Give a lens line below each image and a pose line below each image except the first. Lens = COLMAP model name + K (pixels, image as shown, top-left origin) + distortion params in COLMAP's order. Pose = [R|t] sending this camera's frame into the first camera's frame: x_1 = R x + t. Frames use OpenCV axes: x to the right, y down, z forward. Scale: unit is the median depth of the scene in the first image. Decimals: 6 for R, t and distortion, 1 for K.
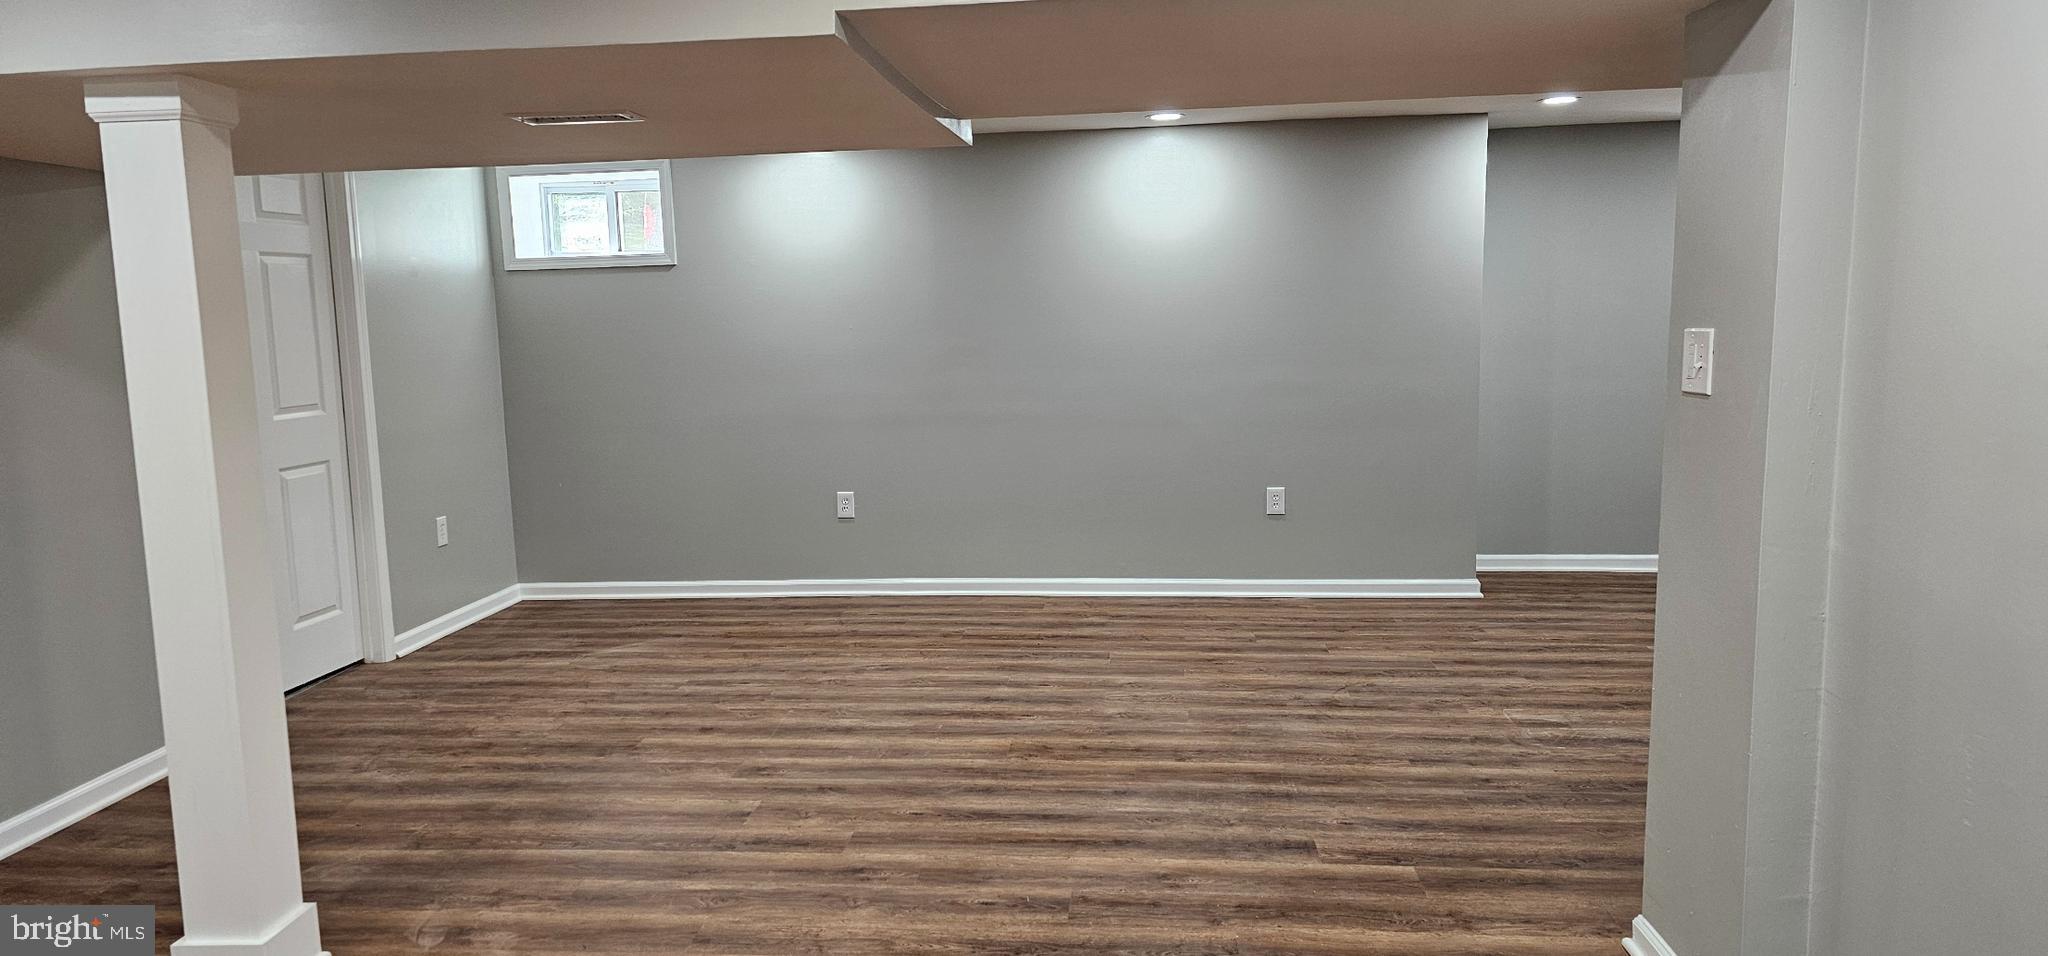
lens RADIAL K [[1361.3, 0, 1022.0], [0, 1361.3, 458.1], [0, 0, 1]] dist [0.098163, -0.118565]
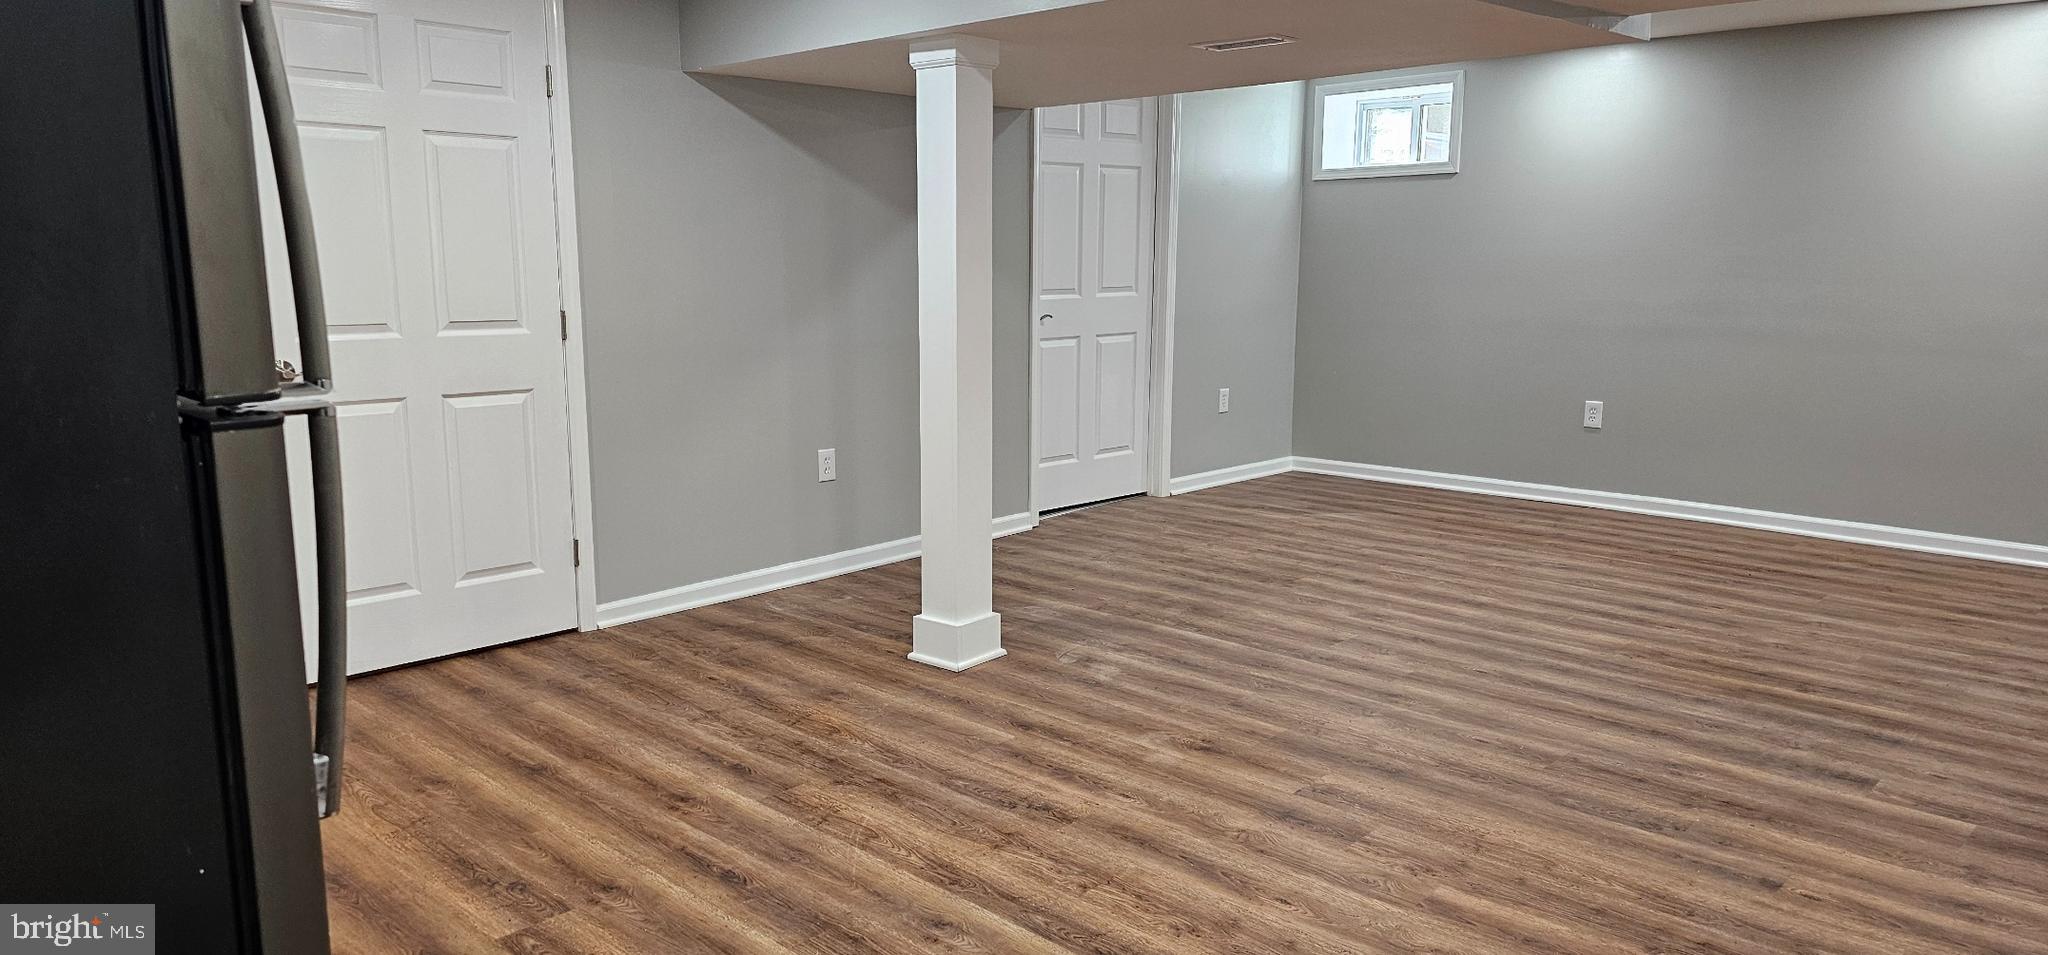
lens RADIAL K [[1355.6, 0, 1032.5], [0, 1355.6, 486.9], [0, 0, 1]] dist [0.081326, -0.088126]
pose [[0.797565, 0.131085, -0.588818, 0.228977], [-0.084330, 0.990748, 0.106339, 0.023524], [0.597309, -0.035157, 0.801240, -0.075697]]
